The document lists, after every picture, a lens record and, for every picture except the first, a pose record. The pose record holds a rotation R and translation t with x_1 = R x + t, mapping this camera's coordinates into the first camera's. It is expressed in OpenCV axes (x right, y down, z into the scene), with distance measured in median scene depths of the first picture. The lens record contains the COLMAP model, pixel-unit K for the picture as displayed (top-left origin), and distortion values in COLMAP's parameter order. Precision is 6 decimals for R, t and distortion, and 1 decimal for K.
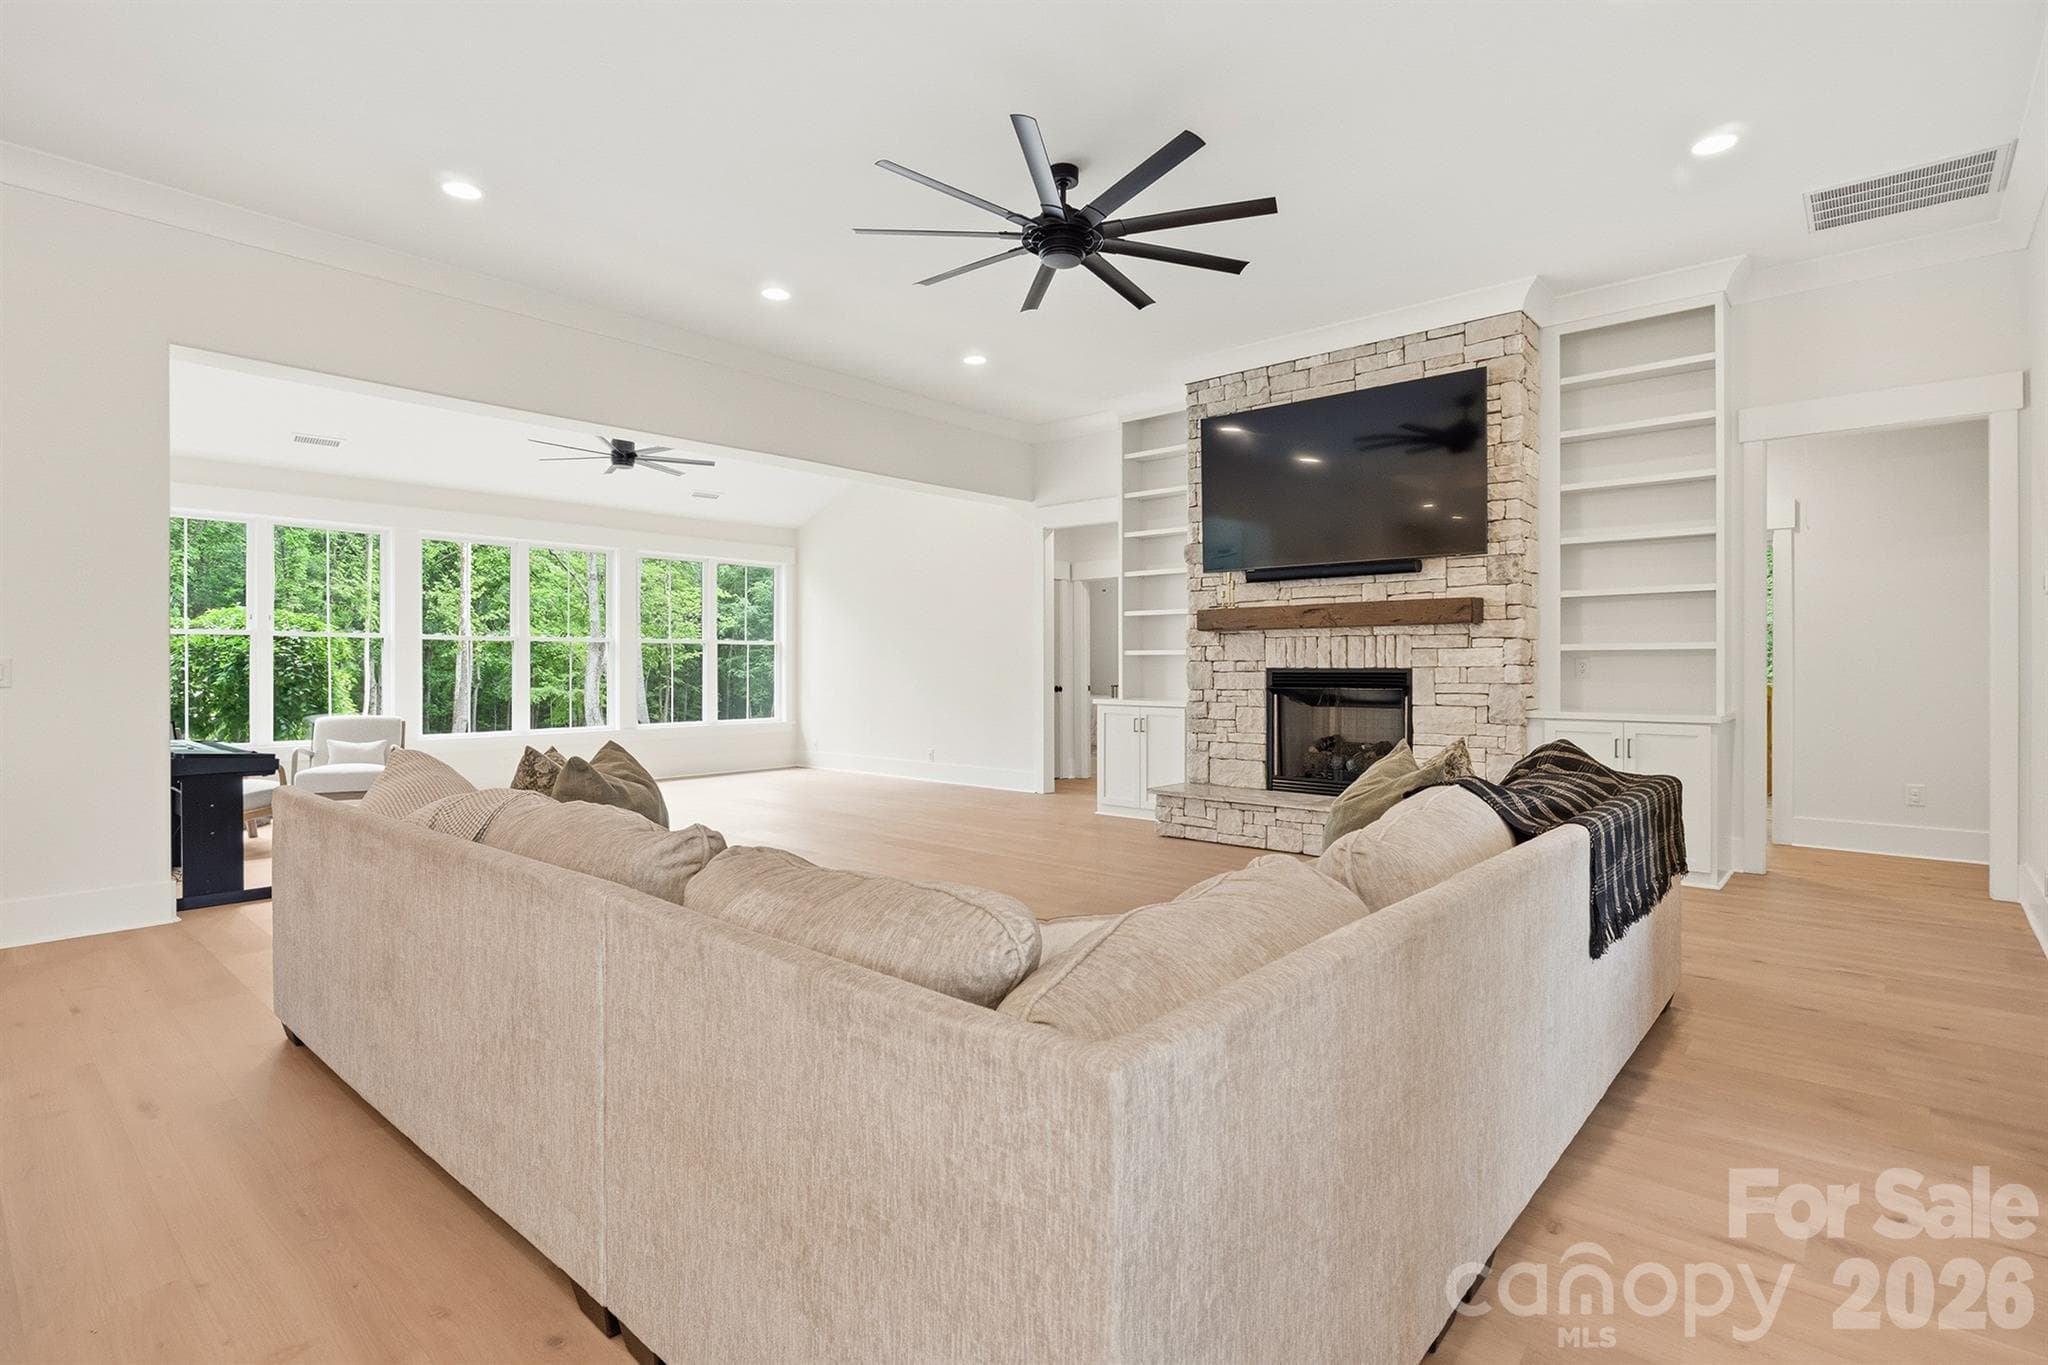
lens RADIAL K [[1033.3, 0, 1031.5], [0, 1033.3, 662.6], [0, 0, 1]] dist [-0.001173, 0.000116]
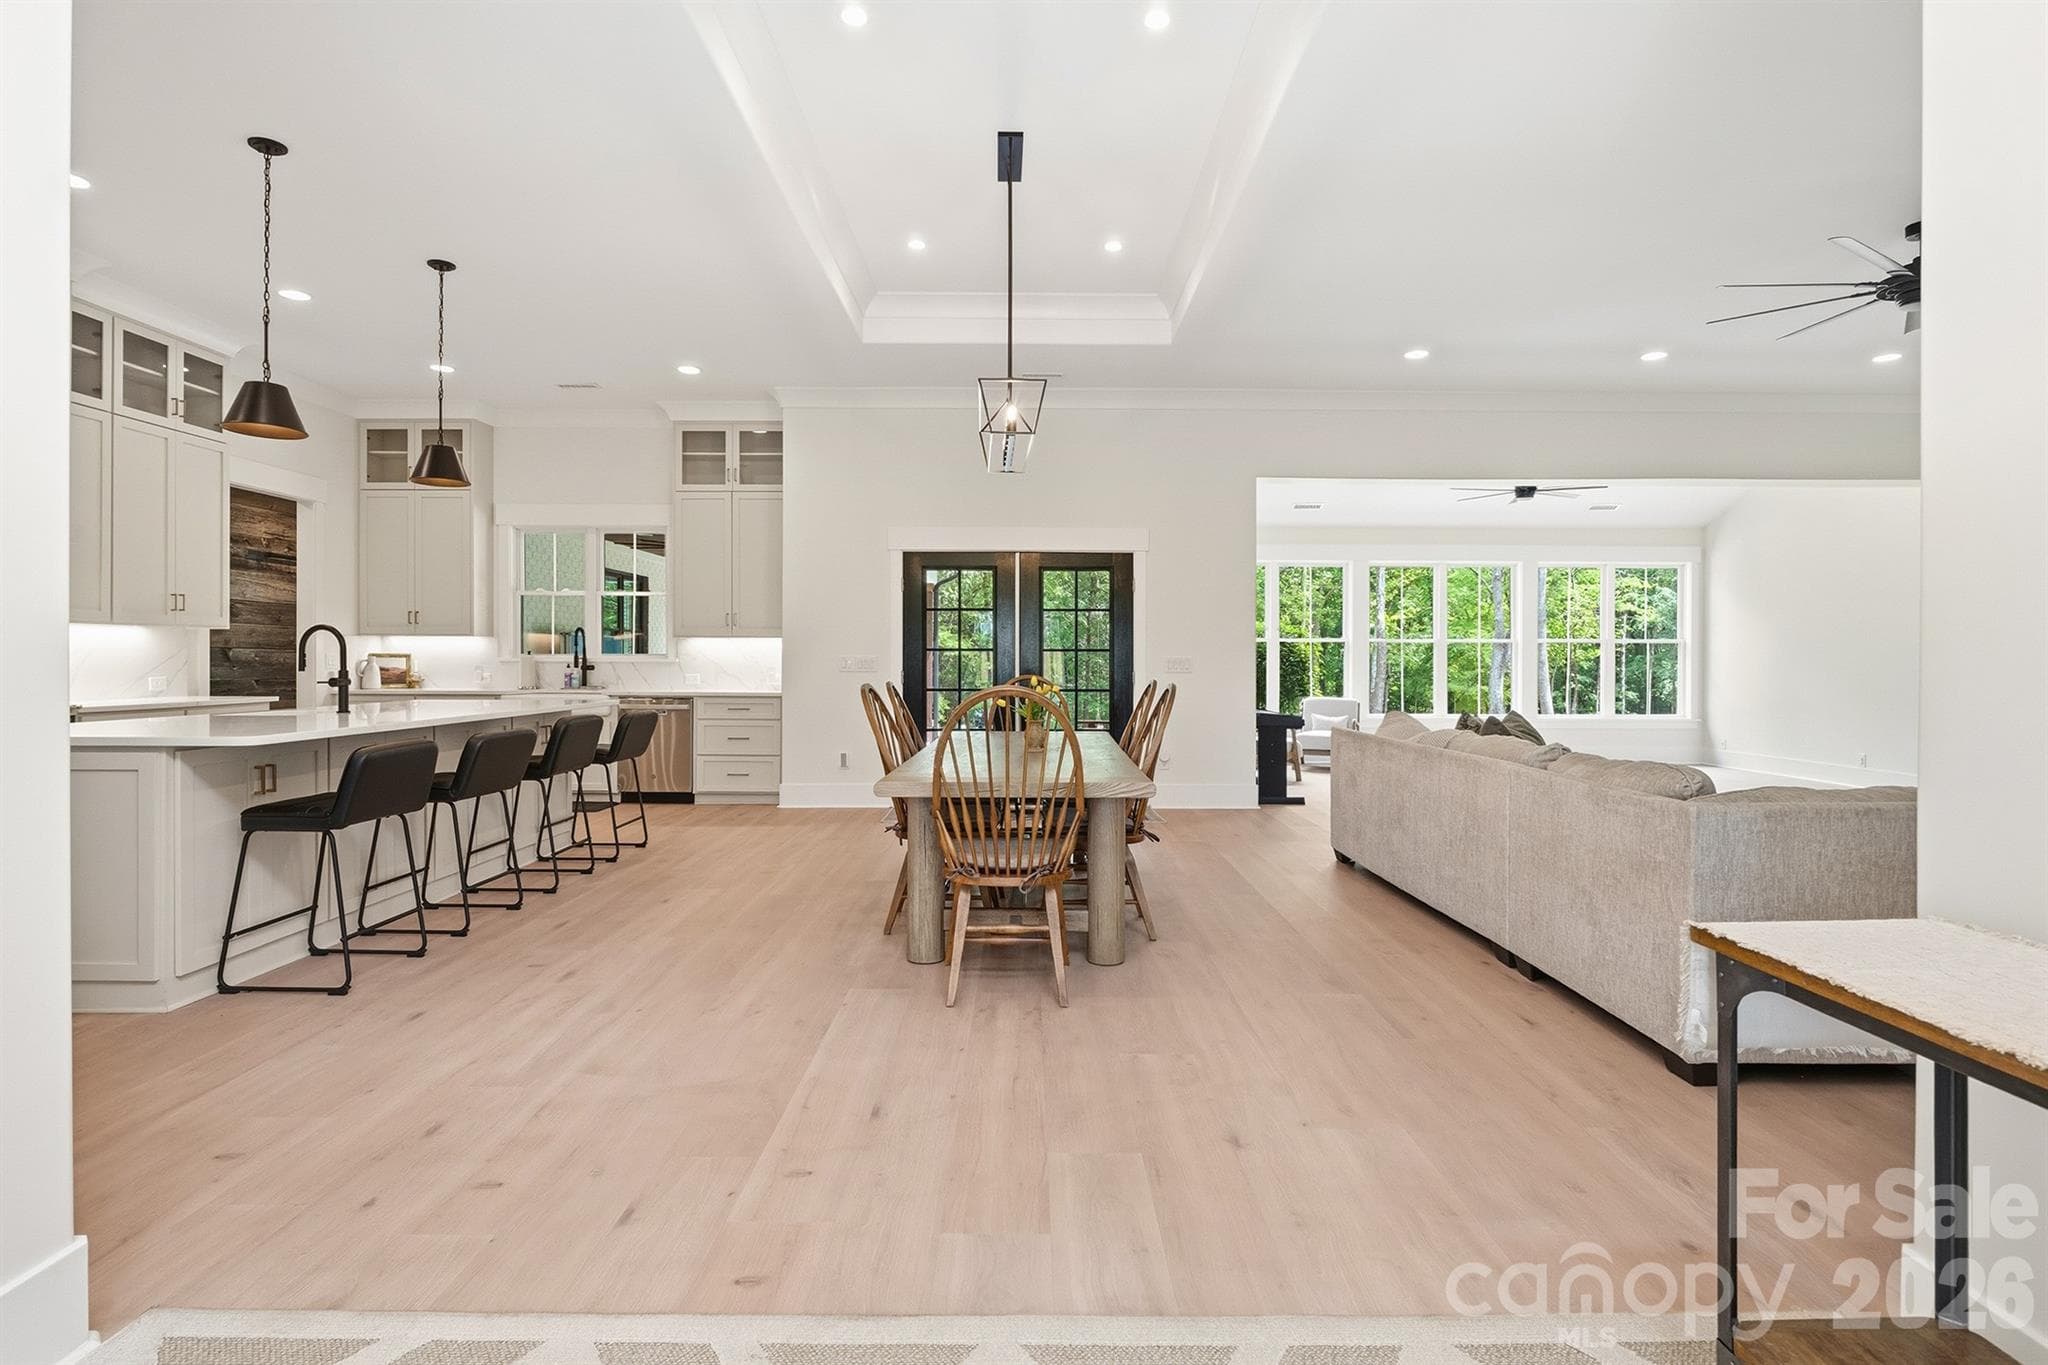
lens RADIAL K [[1033.3, 0, 1036.8], [0, 1033.3, 663.4], [0, 0, 1]] dist [-0.001173, 0.000116]
pose [[0.681906, 0.005160, -0.731422, 0.099067], [-0.002637, 0.999986, 0.004596, -0.000667], [0.731435, -0.001205, 0.681910, -0.240802]]
